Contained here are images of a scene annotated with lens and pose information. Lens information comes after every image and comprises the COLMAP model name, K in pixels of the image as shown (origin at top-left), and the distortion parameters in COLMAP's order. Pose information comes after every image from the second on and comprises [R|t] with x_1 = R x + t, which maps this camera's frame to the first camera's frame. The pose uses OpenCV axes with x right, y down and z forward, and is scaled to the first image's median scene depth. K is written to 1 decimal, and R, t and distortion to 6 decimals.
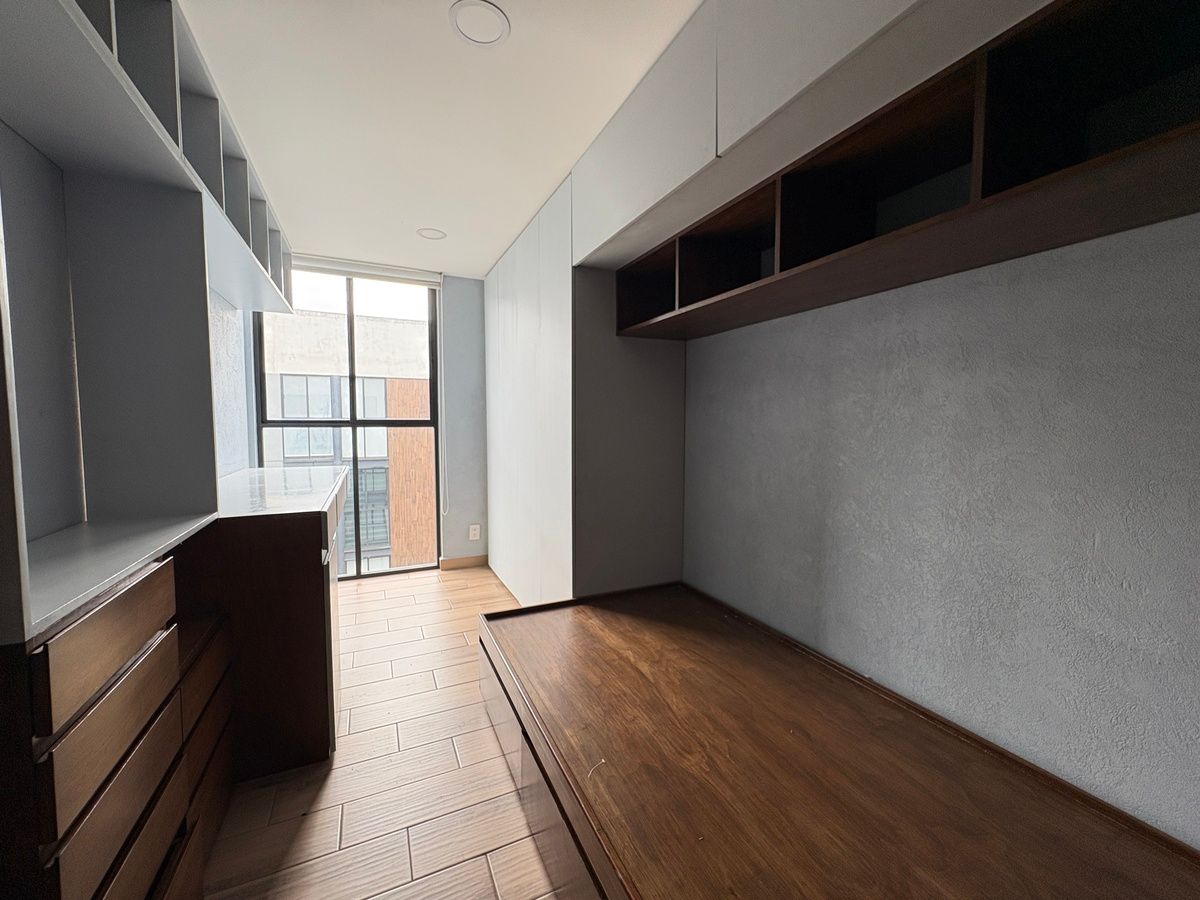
lens RADIAL K [[478.8, 0, 600.0], [0, 478.8, 450.0], [0, 0, 1]] dist [-0.001009, -0.000110]
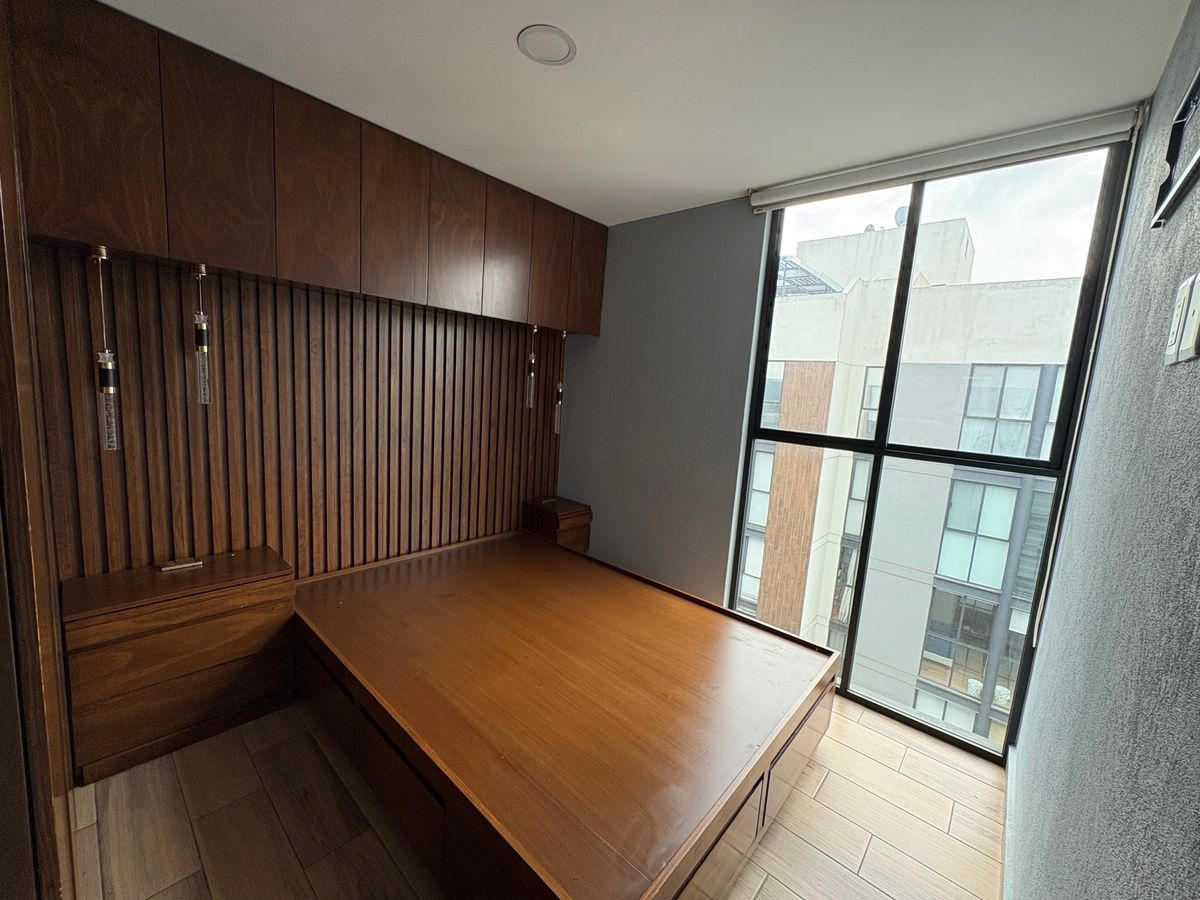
lens RADIAL K [[478.8, 0, 600.0], [0, 478.8, 450.0], [0, 0, 1]] dist [-0.001009, -0.000110]
pose [[0.262574, 0.145454, -0.953886, -0.055135], [-0.128703, 0.985019, 0.114773, -0.073983], [0.956290, 0.092632, 0.277360, 0.496769]]
